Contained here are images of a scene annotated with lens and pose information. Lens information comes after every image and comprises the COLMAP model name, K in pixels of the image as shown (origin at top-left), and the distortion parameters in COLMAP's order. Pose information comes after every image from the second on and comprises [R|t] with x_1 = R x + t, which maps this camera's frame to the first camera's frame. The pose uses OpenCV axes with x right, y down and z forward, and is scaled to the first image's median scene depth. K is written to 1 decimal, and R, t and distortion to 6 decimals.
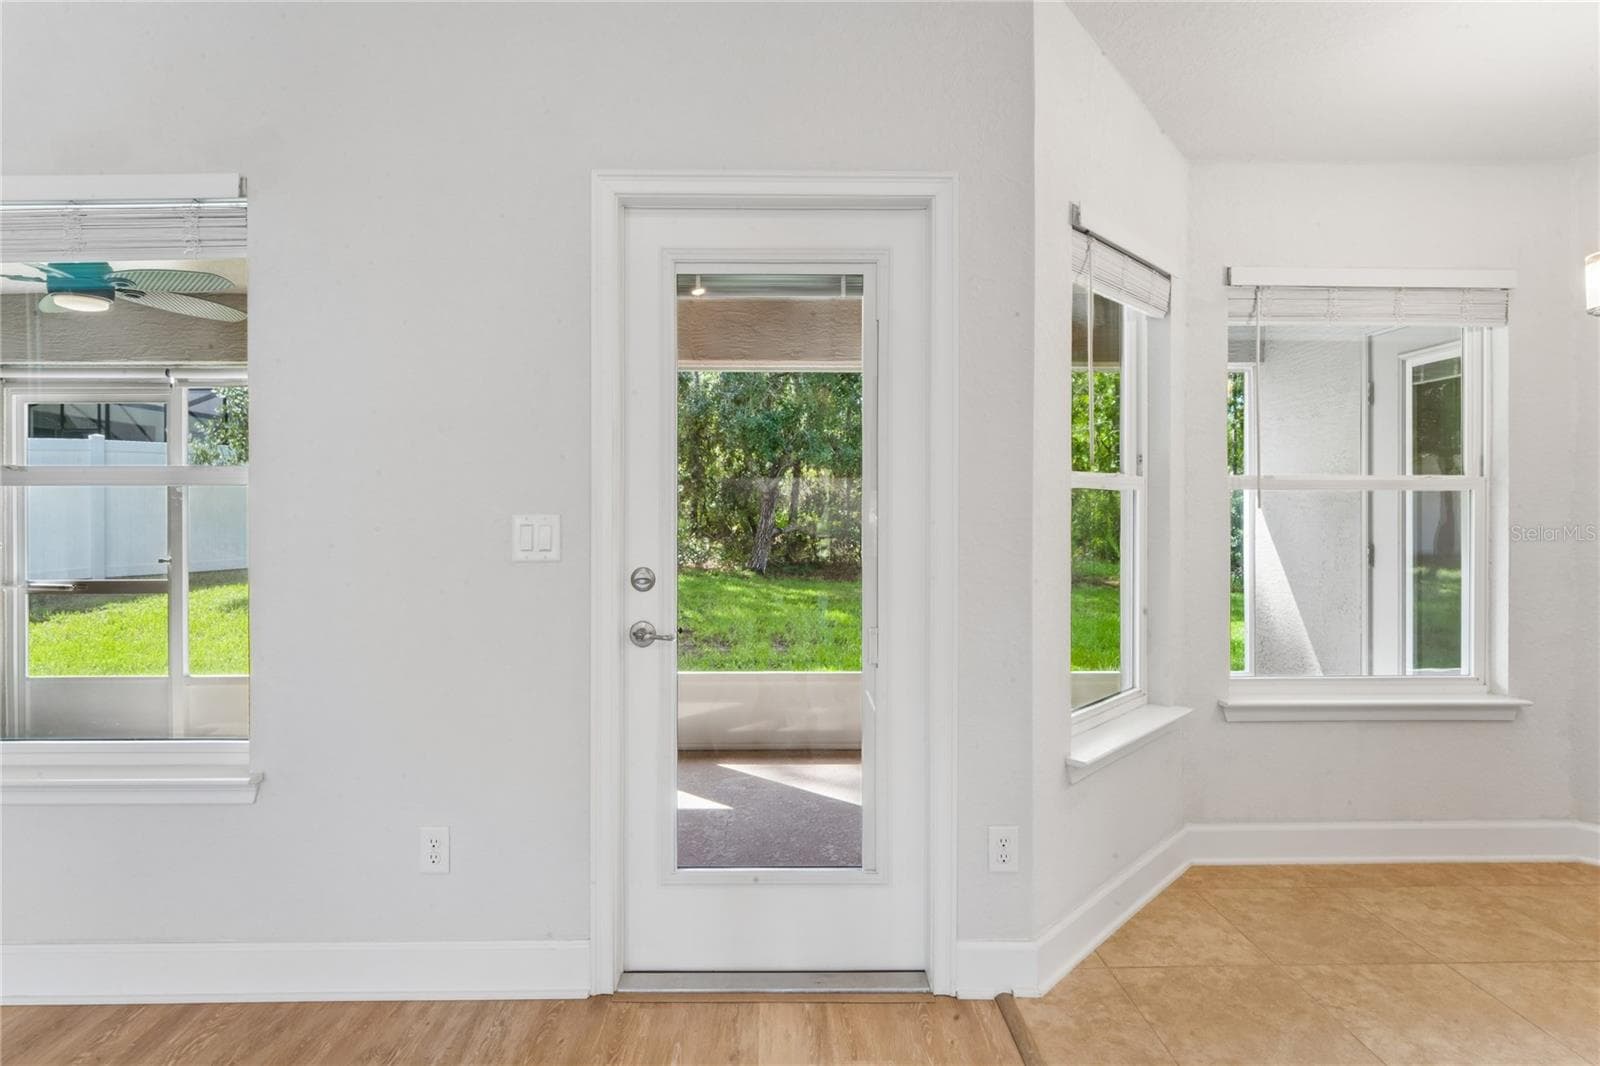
lens RADIAL K [[837.3, 0, 791.7], [0, 837.3, 508.1], [0, 0, 1]] dist [-0.001220, -0.000579]
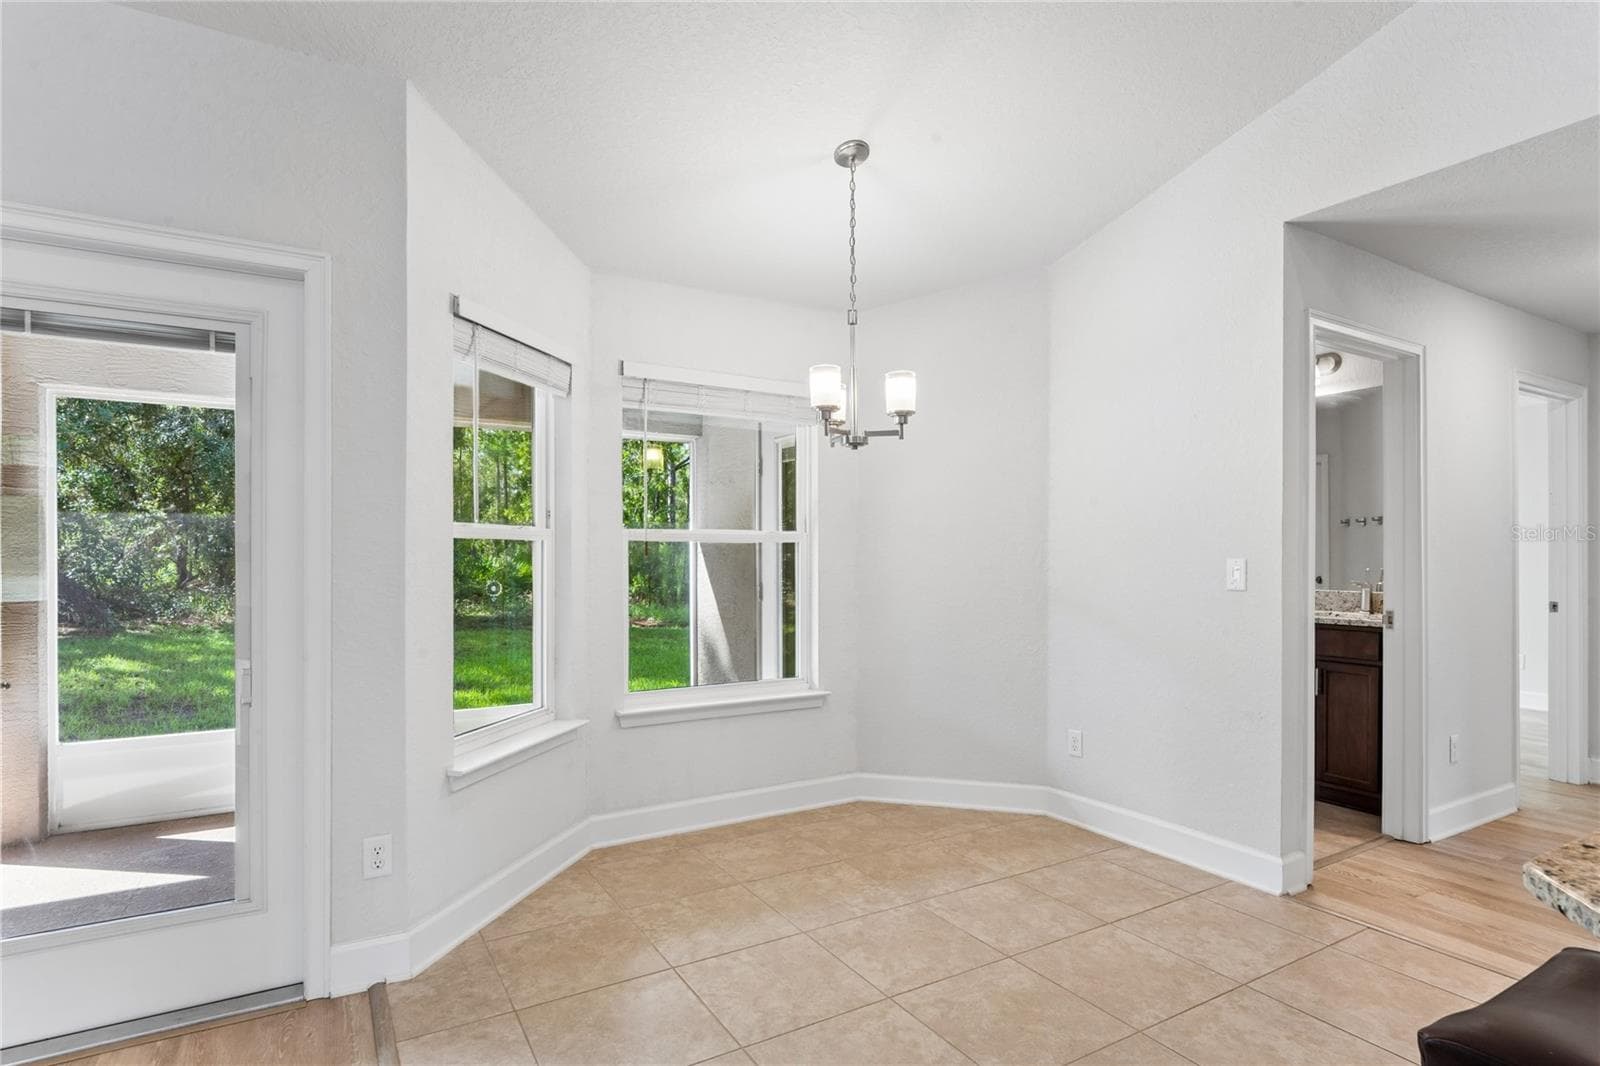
lens RADIAL K [[817.2, 0, 785.4], [0, 817.2, 553.4], [0, 0, 1]] dist [-0.004564, 0.000494]
pose [[0.875141, 0.000729, 0.483867, 0.181247], [0.000478, 0.999997, -0.002371, -0.000081], [-0.483868, 0.002307, 0.875138, -0.211401]]
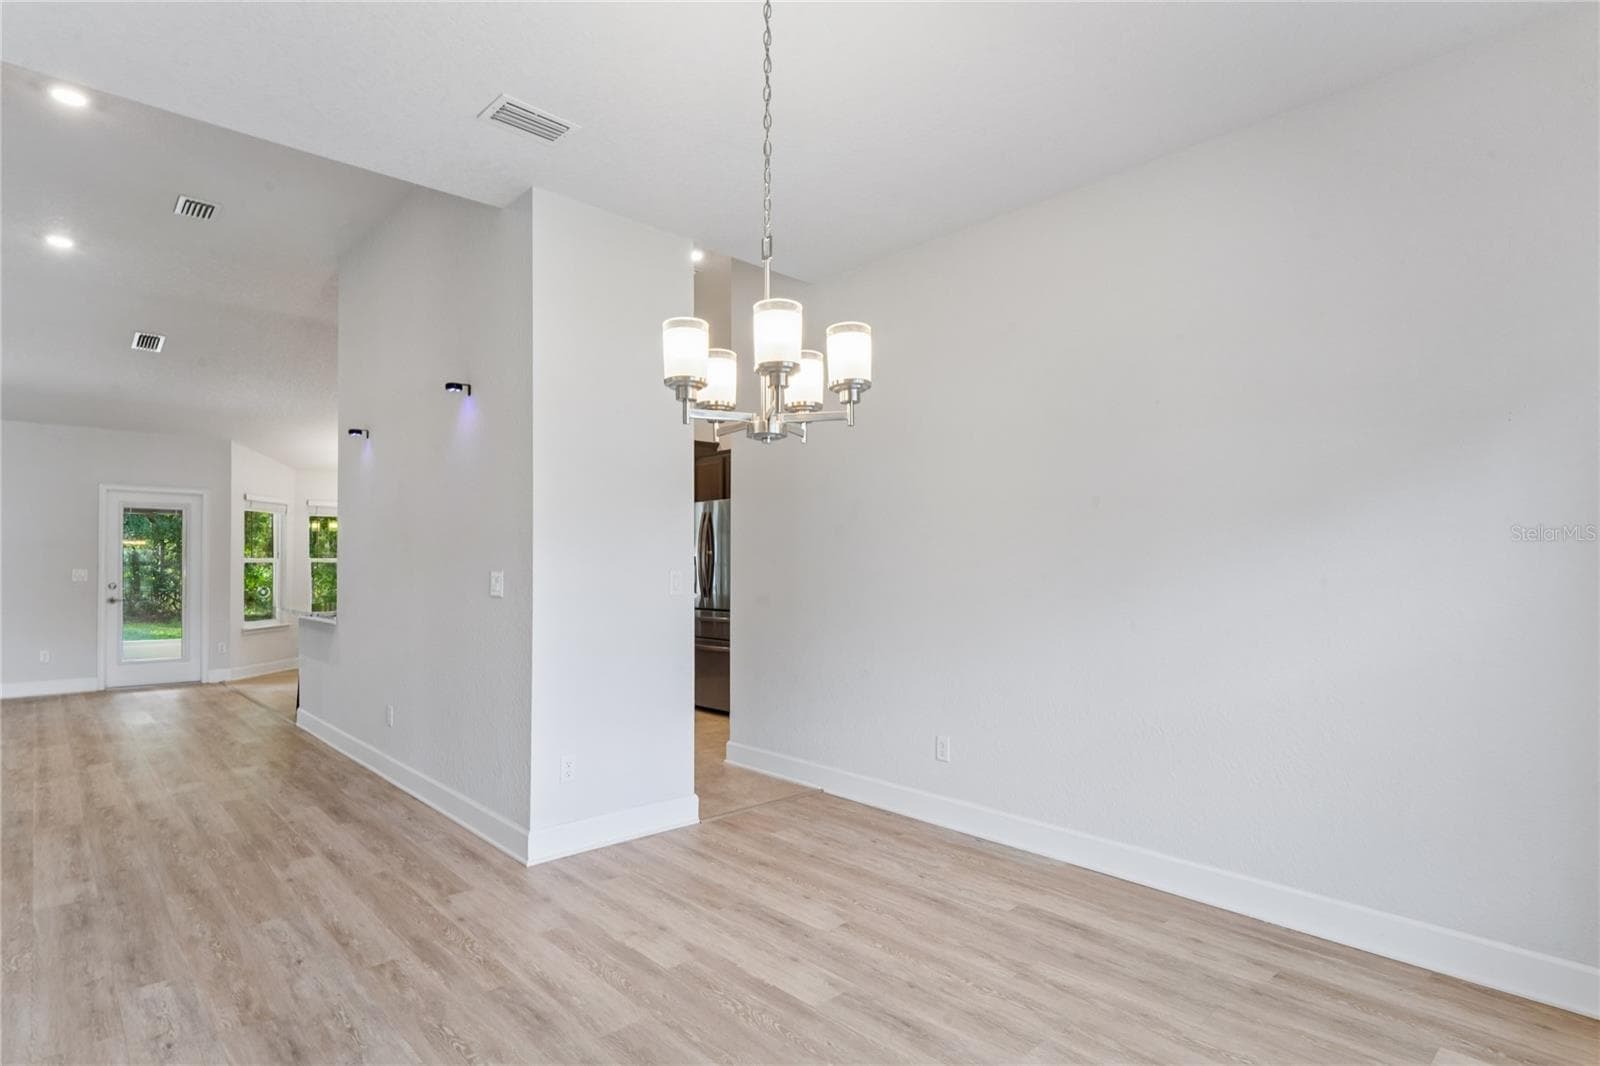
lens RADIAL K [[829.2, 0, 776.9], [0, 829.2, 566.6], [0, 0, 1]] dist [0.000366, 0.000239]
pose [[0.756597, 0.003554, 0.653872, -0.334582], [-0.004705, 0.999989, 0.000009, -0.018715], [-0.653864, -0.003083, 0.756606, -3.627762]]
